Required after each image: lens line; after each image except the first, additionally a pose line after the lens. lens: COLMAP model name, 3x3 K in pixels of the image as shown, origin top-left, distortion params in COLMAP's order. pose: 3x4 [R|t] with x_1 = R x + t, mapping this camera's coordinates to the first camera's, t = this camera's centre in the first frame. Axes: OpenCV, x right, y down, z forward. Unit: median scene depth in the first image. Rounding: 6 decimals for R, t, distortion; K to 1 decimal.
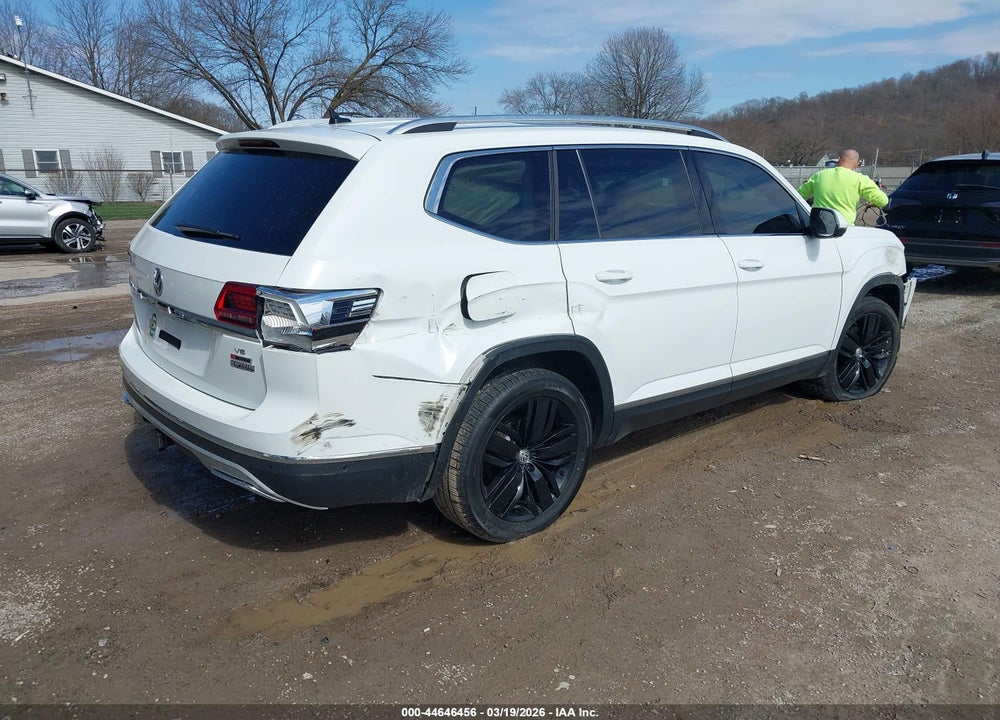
lens RADIAL K [[801.5, 0, 487.7], [0, 801.5, 380.2], [0, 0, 1]] dist [0.009245, 0.013136]
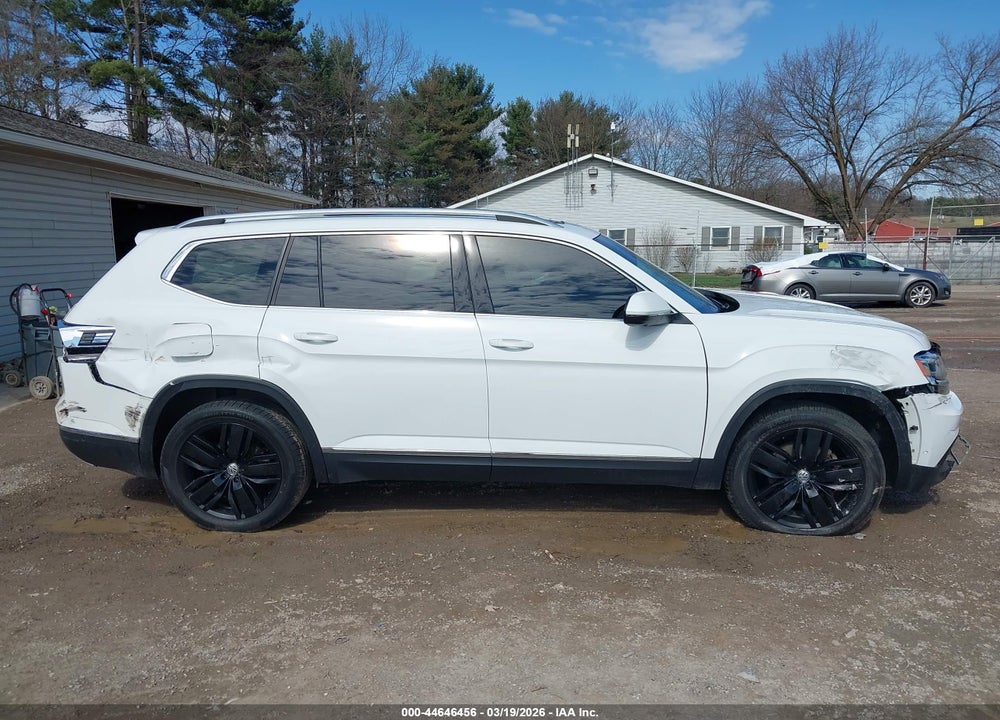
lens RADIAL K [[801.5, 0, 487.7], [0, 801.5, 380.2], [0, 0, 1]] dist [0.009245, 0.013136]
pose [[0.716479, 0.115018, -0.688062, 0.269206], [-0.174042, 0.984598, -0.016642, -0.021034], [0.675549, 0.131676, 0.725461, 0.071610]]
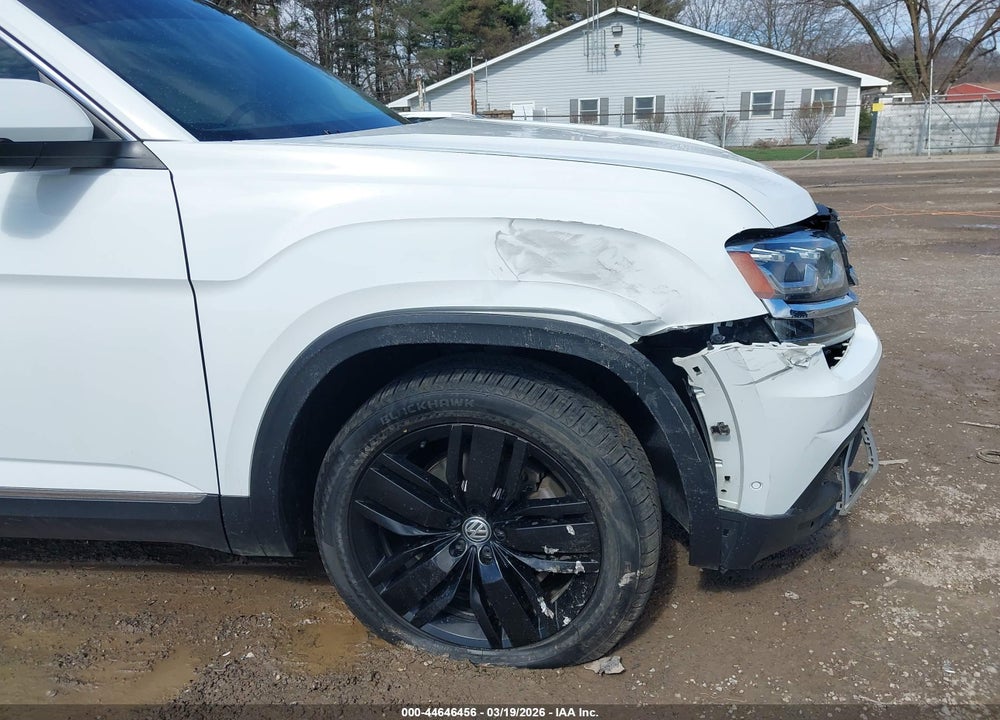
lens RADIAL K [[796.4, 0, 502.4], [0, 796.4, 381.5], [0, 0, 1]] dist [-0.043345, 0.075329]
pose [[0.669938, 0.207943, -0.712701, 0.239500], [-0.161756, 0.977795, 0.133239, -0.052789], [0.724582, 0.026022, 0.688698, 0.291002]]
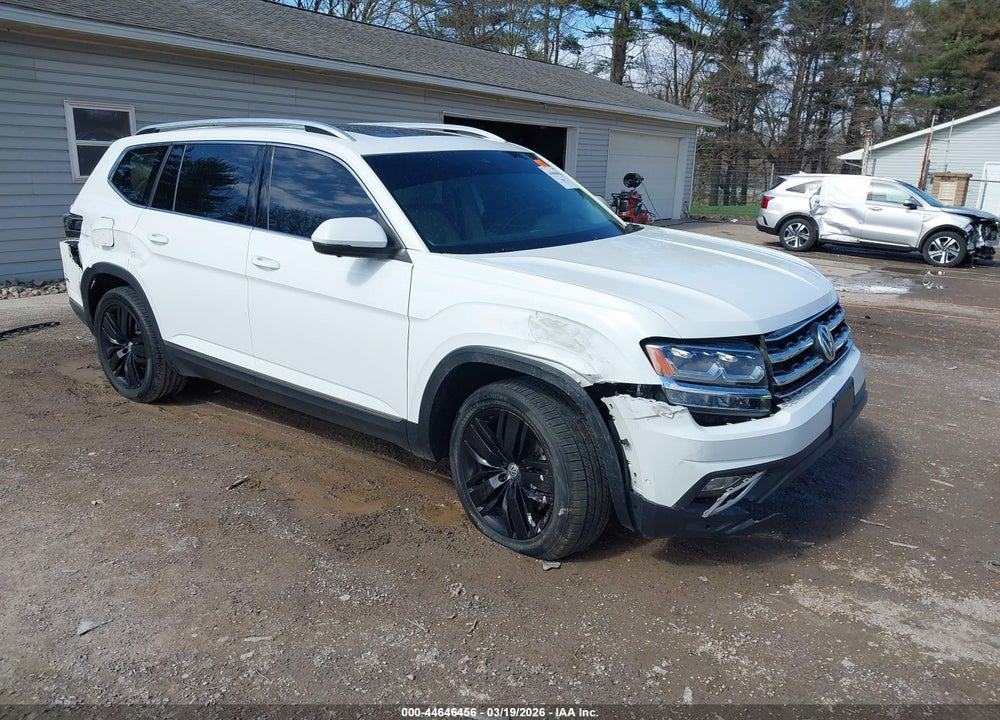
lens RADIAL K [[816.8, 0, 480.5], [0, 816.8, 362.2], [0, 0, 1]] dist [-0.003163, 0.009376]
pose [[0.149797, 0.243245, -0.958328, 0.370858], [-0.283958, 0.939015, 0.193957, -0.085583], [0.947063, 0.243071, 0.209733, 0.308648]]
